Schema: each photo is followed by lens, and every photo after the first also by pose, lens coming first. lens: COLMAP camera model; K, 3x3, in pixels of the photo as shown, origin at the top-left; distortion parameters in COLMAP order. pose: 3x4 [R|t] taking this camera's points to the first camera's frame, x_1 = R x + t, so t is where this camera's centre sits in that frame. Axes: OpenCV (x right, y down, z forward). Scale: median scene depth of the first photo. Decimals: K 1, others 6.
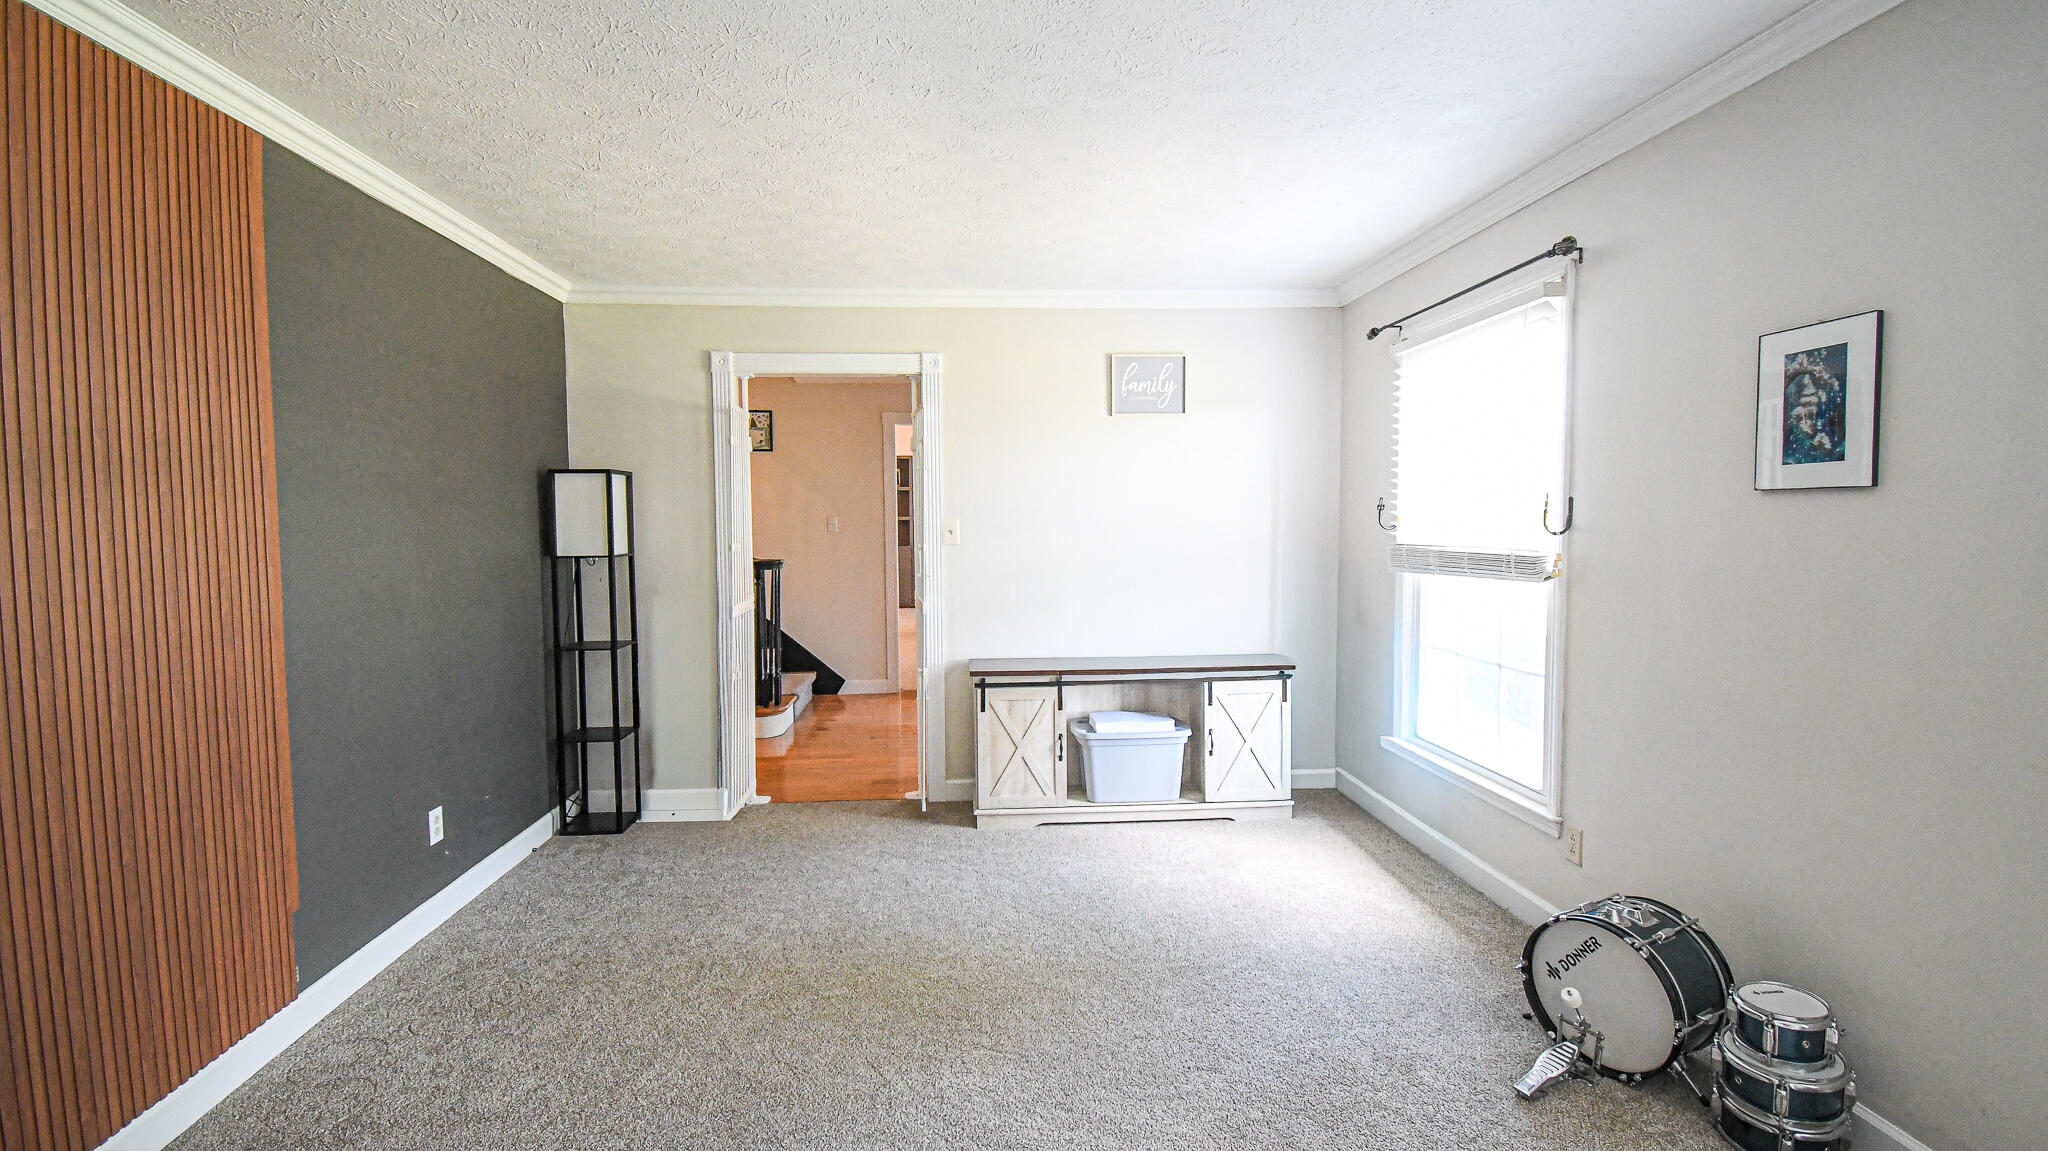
lens RADIAL K [[899.8, 0, 1011.3], [0, 899.8, 571.1], [0, 0, 1]] dist [0.022366, -0.025550]
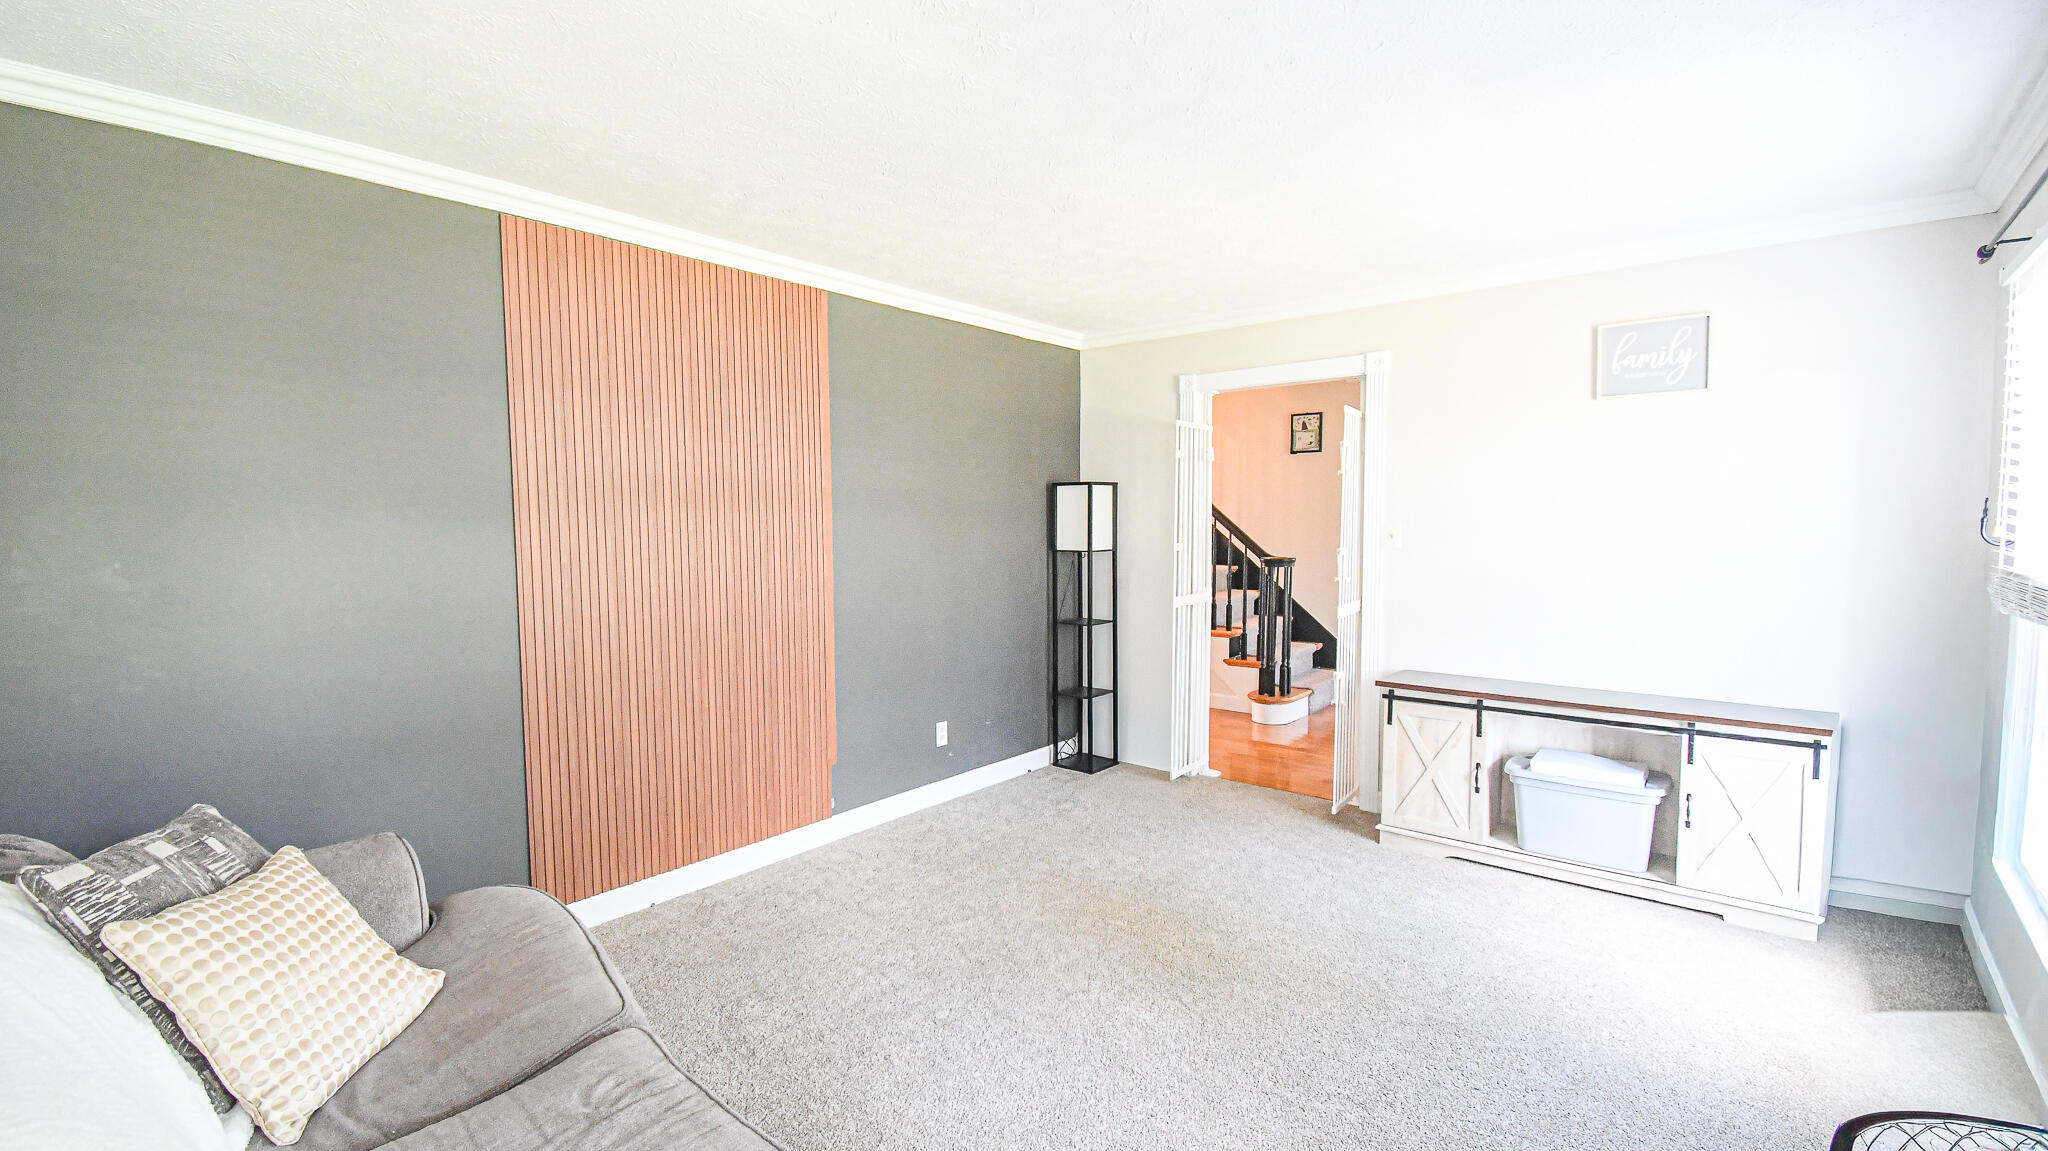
lens RADIAL K [[899.8, 0, 1011.3], [0, 899.8, 571.1], [0, 0, 1]] dist [0.022366, -0.025550]
pose [[0.720762, 0.044758, -0.691736, 0.335645], [-0.038493, 0.998958, 0.024528, -0.014881], [0.692113, 0.008948, 0.721733, 0.024249]]
